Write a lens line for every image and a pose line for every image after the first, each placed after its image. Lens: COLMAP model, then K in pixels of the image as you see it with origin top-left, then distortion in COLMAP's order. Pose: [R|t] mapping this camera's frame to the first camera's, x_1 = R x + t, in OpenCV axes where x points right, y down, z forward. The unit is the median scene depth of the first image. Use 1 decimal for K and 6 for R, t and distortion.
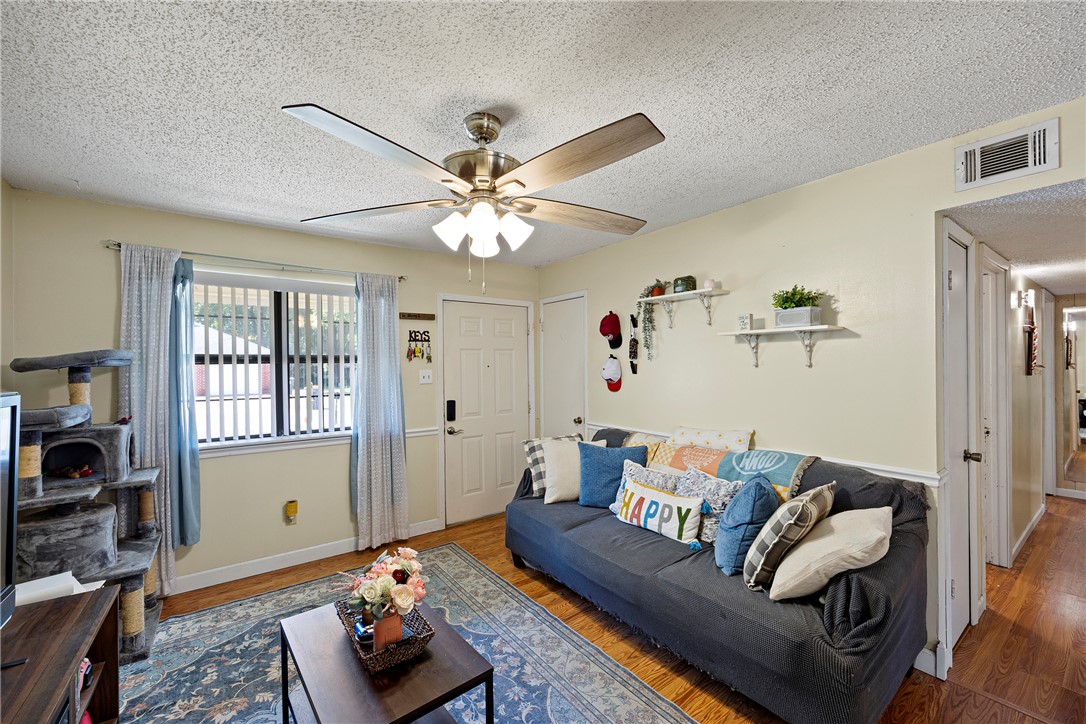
lens RADIAL K [[435.6, 0, 546.9], [0, 435.6, 365.1], [0, 0, 1]] dist [-0.010462, -0.000020]
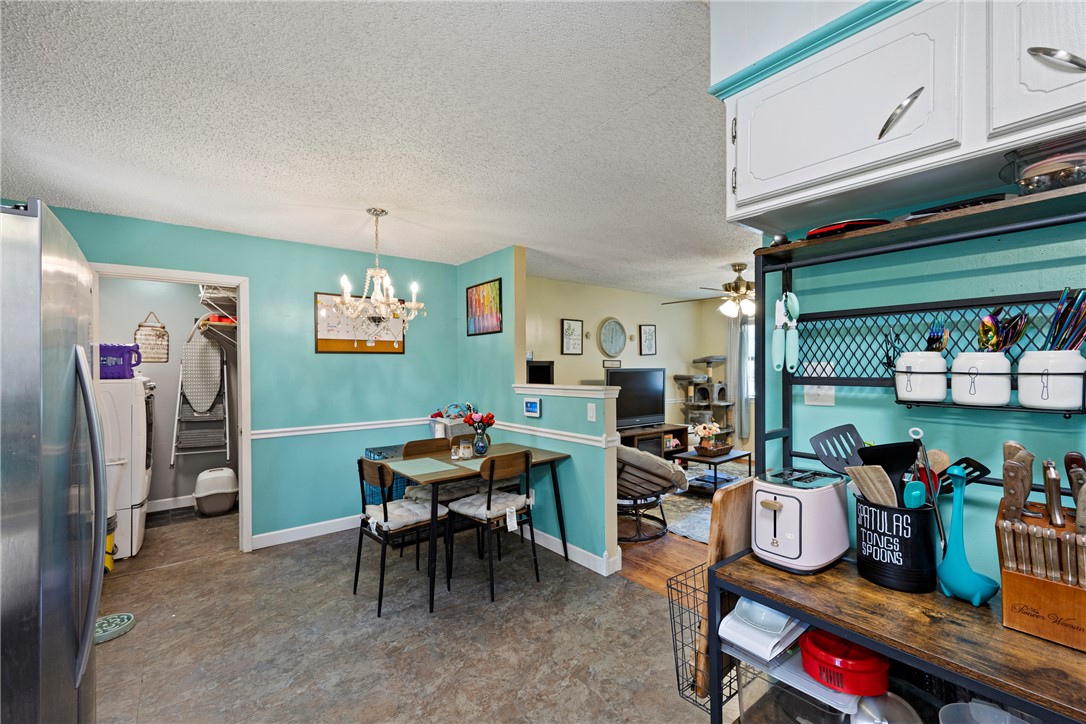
lens RADIAL K [[463.5, 0, 550.3], [0, 463.5, 365.2], [0, 0, 1]] dist [0.015532, 0.000064]
pose [[0.042069, 0.005826, -0.999098, 1.366046], [0.006406, 0.999961, 0.006100, 0.000360], [0.999094, -0.006657, 0.042030, -0.124238]]
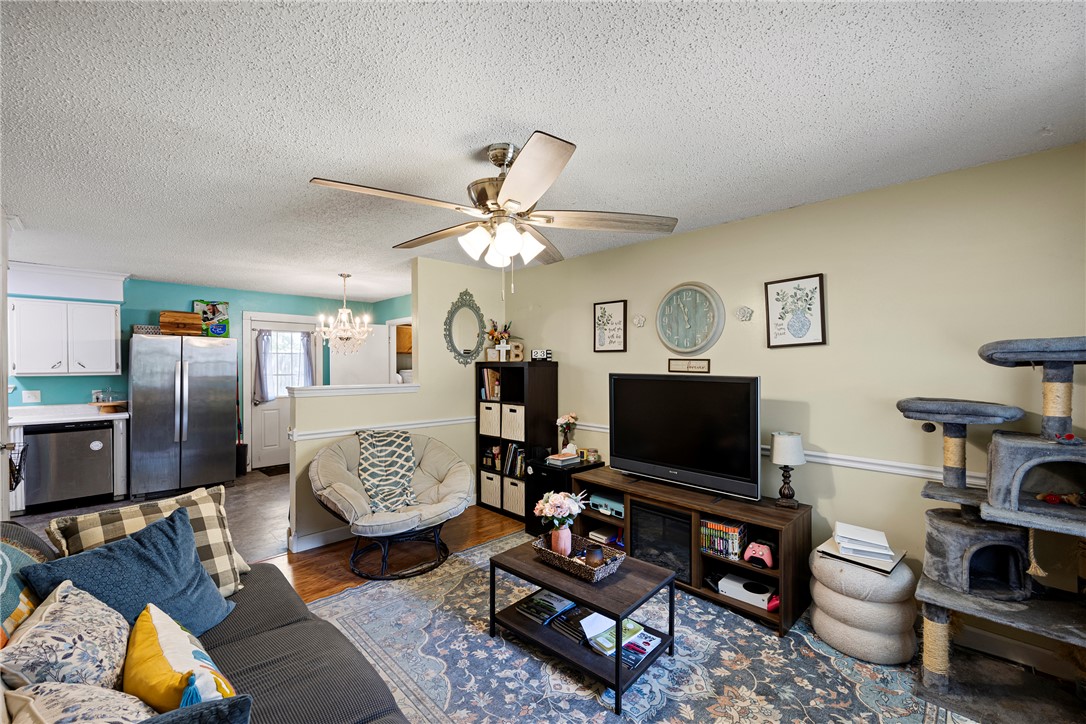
lens RADIAL K [[445.9, 0, 549.5], [0, 445.9, 368.6], [0, 0, 1]] dist [-0.001700, -0.000031]
pose [[-0.989157, 0.008392, -0.146625, -0.047249], [0.006800, 0.999912, 0.011357, 0.001366], [0.146707, 0.010237, -0.989127, 1.171433]]
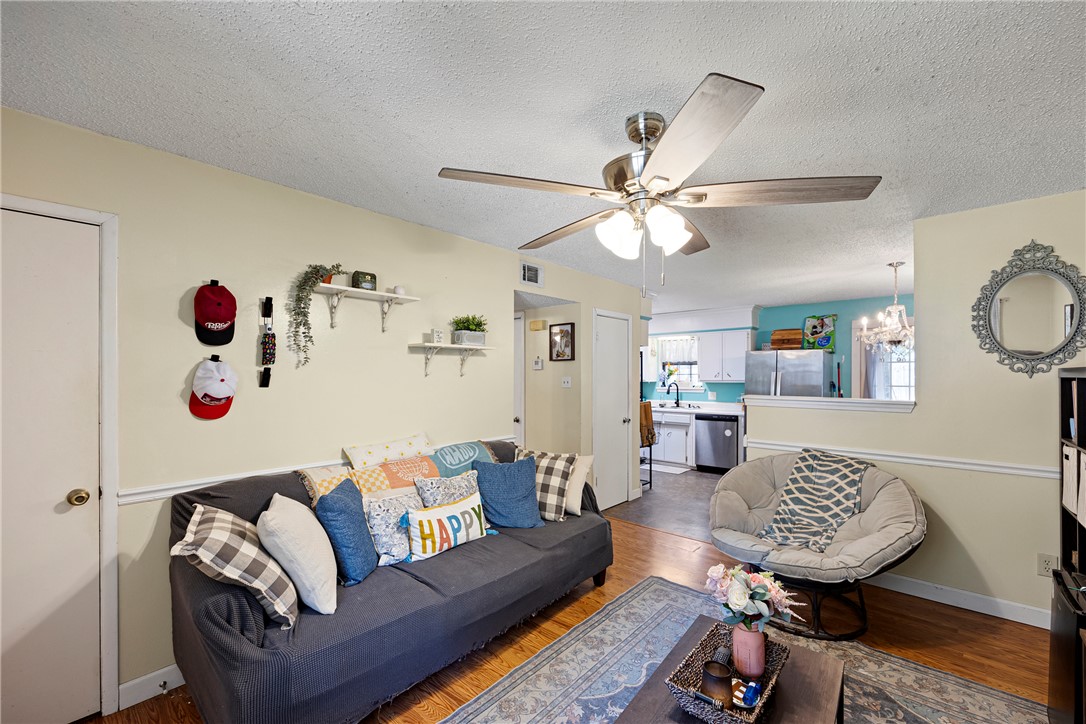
lens RADIAL K [[443.4, 0, 547.4], [0, 443.4, 377.6], [0, 0, 1]] dist [0.000389, 0.000017]
pose [[-0.208300, 0.002595, 0.978062, -0.574820], [0.002775, 0.999994, -0.002062, 0.009158], [-0.978061, 0.002285, -0.208306, 0.762111]]
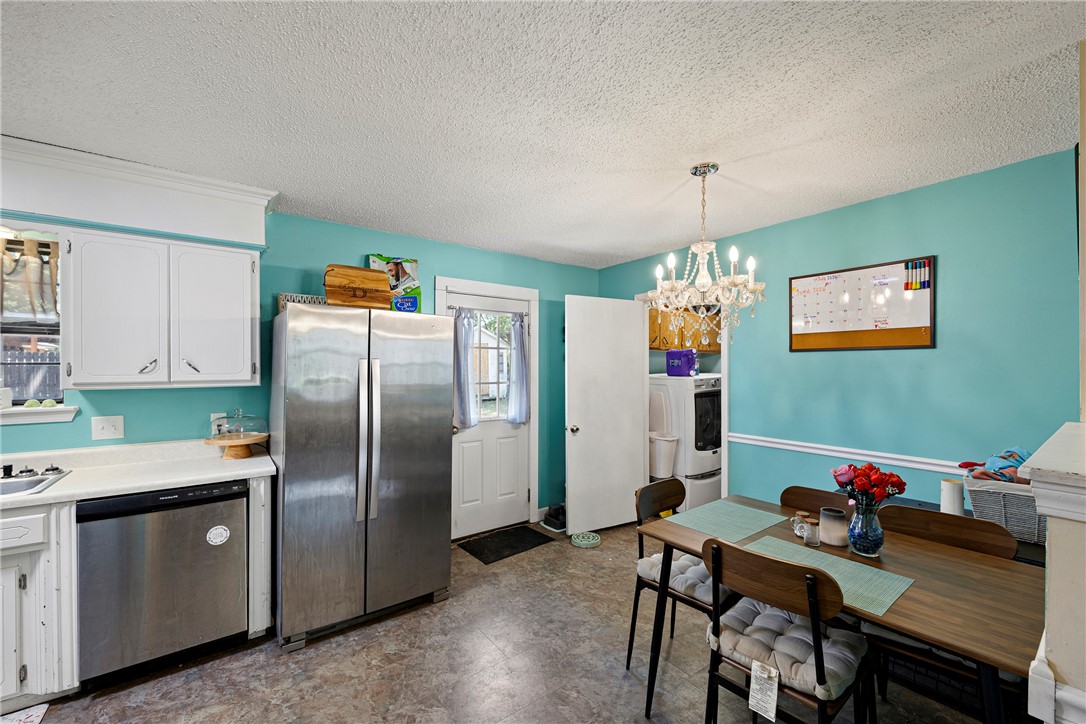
lens RADIAL K [[441.1, 0, 546.7], [0, 441.1, 364.8], [0, 0, 1]] dist [-0.001457, 0.000012]
pose [[-0.999956, 0.007907, -0.005095, 0.662402], [0.007929, 0.999959, -0.004321, 0.000255], [0.005061, -0.004361, -0.999978, 0.252170]]
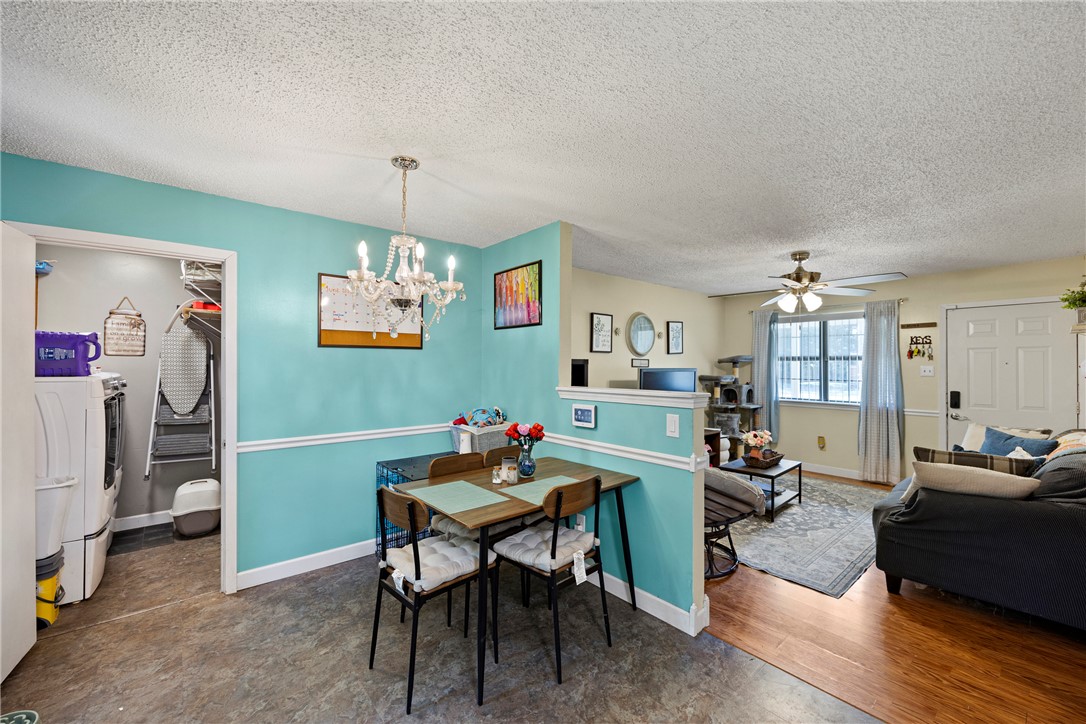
lens RADIAL K [[437.7, 0, 546.8], [0, 437.7, 359.9], [0, 0, 1]] dist [0.000762, -0.000155]
pose [[0.069287, 0.000245, -0.997597, 1.103052], [-0.004502, 0.999990, -0.000067, -0.001593], [0.997587, 0.004496, 0.069287, -0.258232]]
